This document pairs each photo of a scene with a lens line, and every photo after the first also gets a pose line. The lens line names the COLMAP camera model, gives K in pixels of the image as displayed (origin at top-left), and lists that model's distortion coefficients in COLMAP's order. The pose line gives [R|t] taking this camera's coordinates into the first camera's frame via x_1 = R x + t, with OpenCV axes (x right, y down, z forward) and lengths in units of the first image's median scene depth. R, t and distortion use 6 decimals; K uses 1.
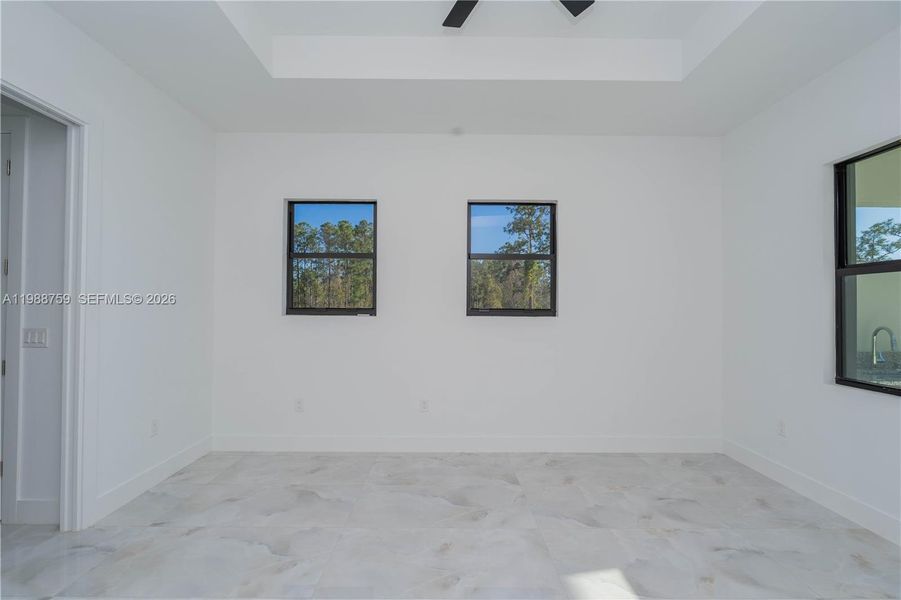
lens RADIAL K [[395.9, 0, 443.5], [0, 395.9, 304.0], [0, 0, 1]] dist [0.000864, 0.000069]
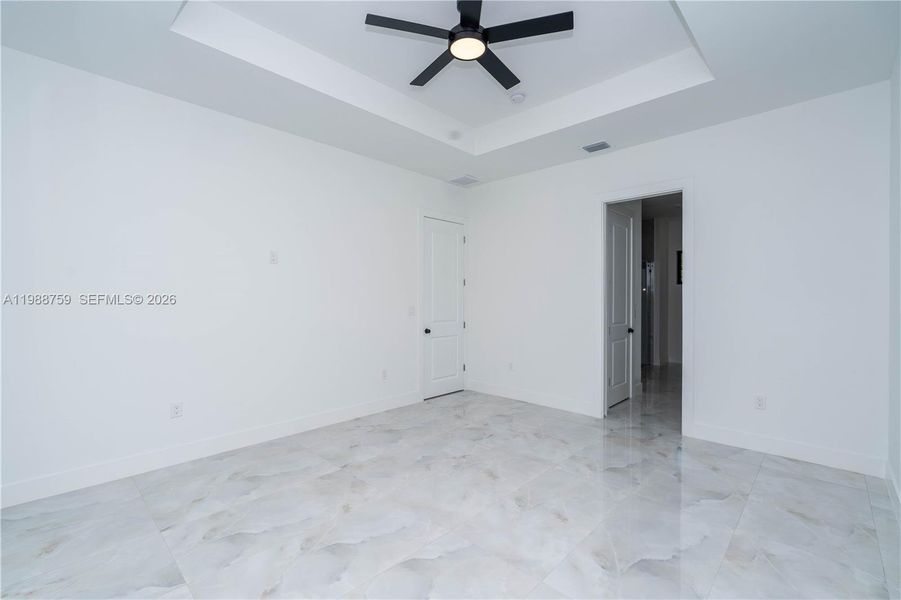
lens RADIAL K [[395.9, 0, 443.5], [0, 395.9, 304.0], [0, 0, 1]] dist [0.000864, 0.000069]
pose [[-0.700355, 0.007193, -0.713758, 0.791948], [0.008129, 0.999965, 0.002101, 0.011154], [0.713748, -0.004331, -0.700389, 1.197009]]
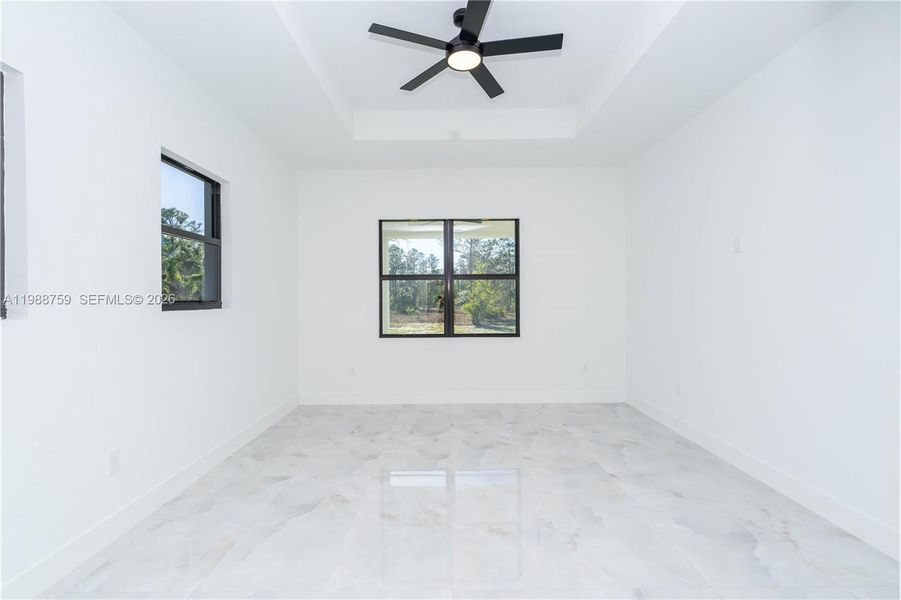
lens RADIAL K [[399.8, 0, 450.5], [0, 399.8, 300.0], [0, 0, 1]] dist [-0.000460, 0.000058]
pose [[-0.007561, -0.008742, 0.999933, -0.853592], [-0.011515, 0.999896, 0.008654, 0.003436], [-0.999905, -0.011449, -0.007661, 0.652294]]
